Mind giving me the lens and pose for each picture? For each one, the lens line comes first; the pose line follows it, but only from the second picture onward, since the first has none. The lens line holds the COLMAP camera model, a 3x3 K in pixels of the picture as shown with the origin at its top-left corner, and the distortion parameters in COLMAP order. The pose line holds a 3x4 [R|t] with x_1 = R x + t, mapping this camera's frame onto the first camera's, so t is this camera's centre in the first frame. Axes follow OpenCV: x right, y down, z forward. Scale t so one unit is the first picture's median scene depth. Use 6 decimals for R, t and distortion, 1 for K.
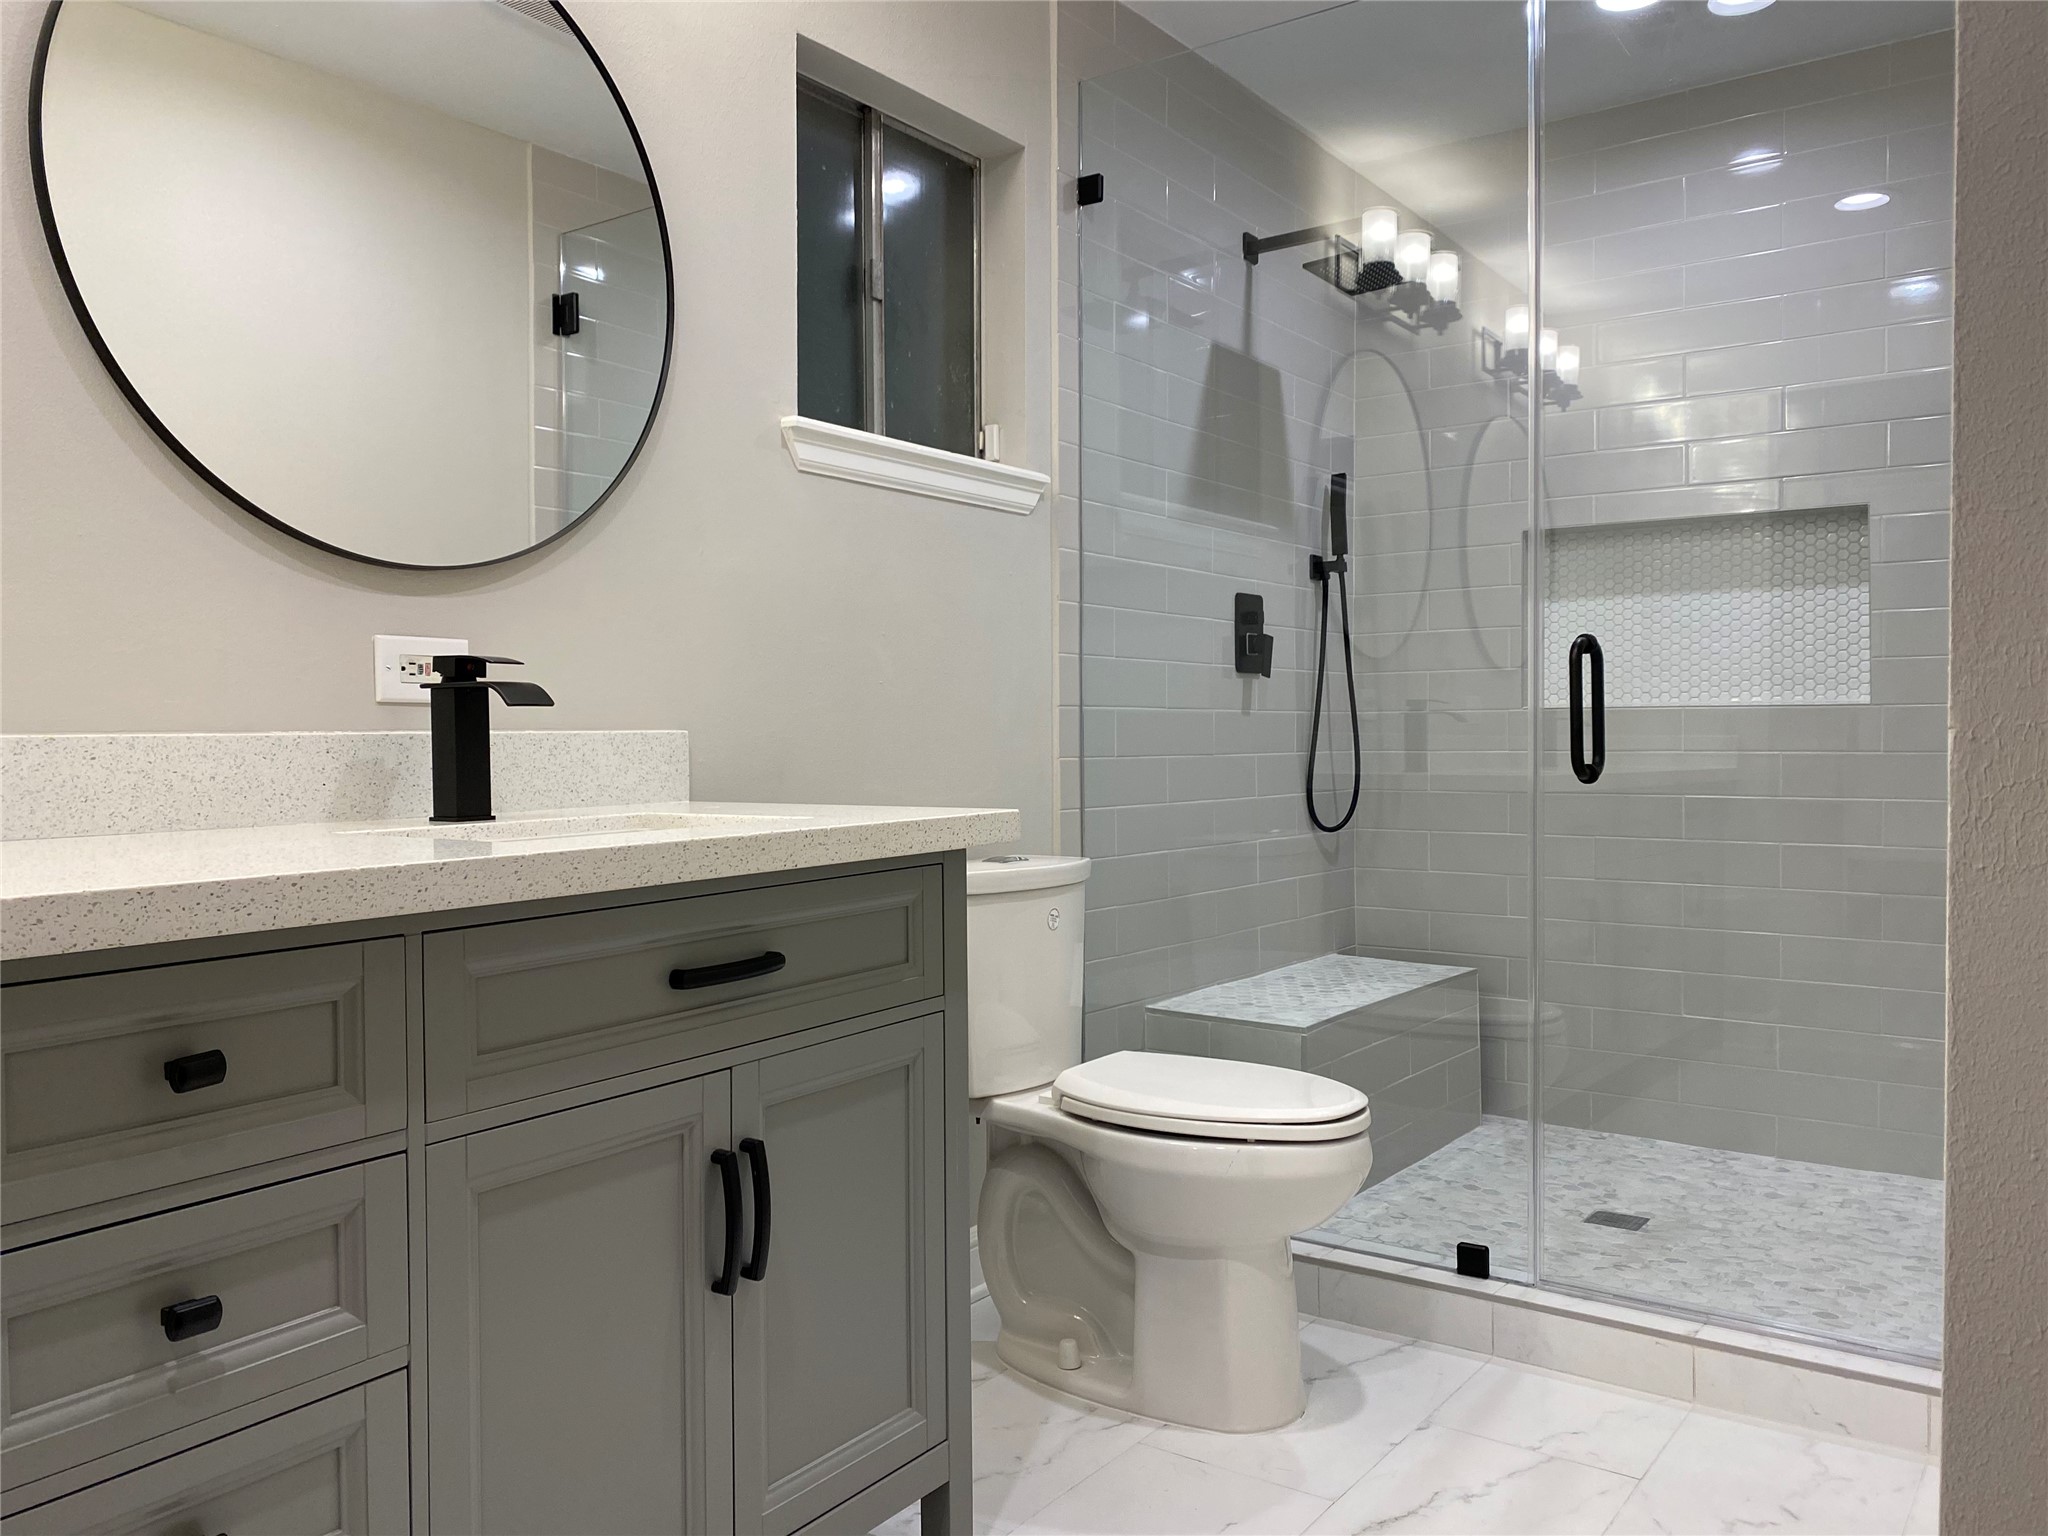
lens RADIAL K [[1568.3, 0, 1005.0], [0, 1568.3, 751.9], [0, 0, 1]] dist [0.017884, -0.010643]
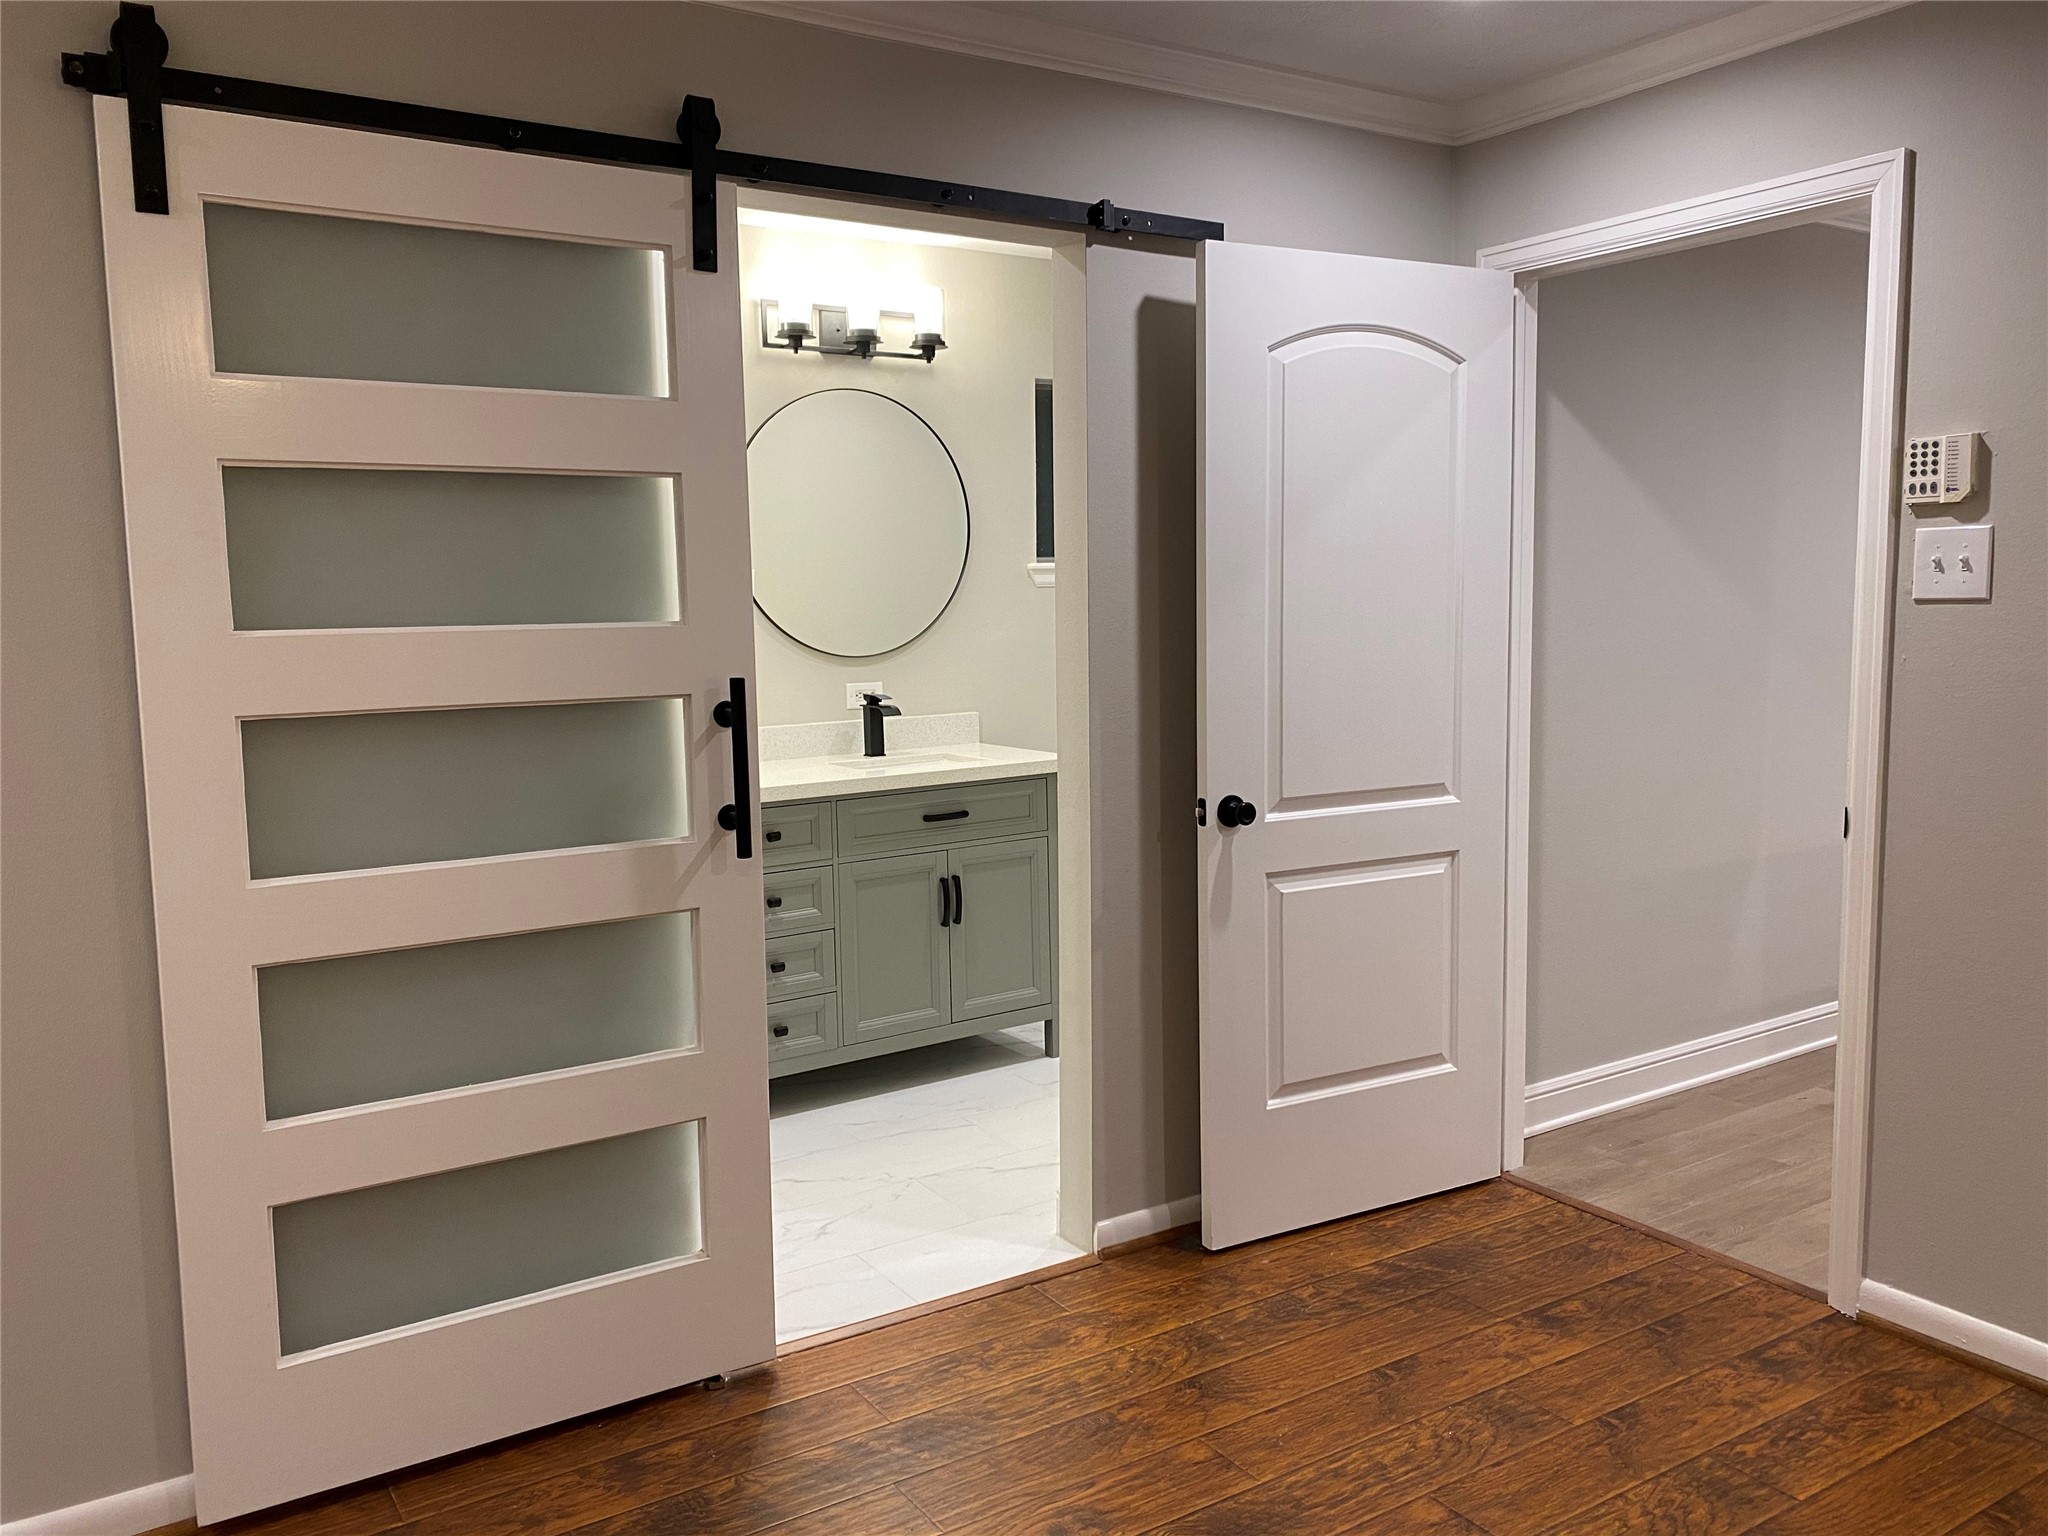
lens RADIAL K [[1568.3, 0, 1005.0], [0, 1568.3, 751.9], [0, 0, 1]] dist [0.017884, -0.010643]
pose [[0.925148, 0.024552, -0.378812, 0.963587], [0.012807, 0.995320, 0.095786, -0.239435], [0.379391, -0.093468, 0.920503, -1.514619]]
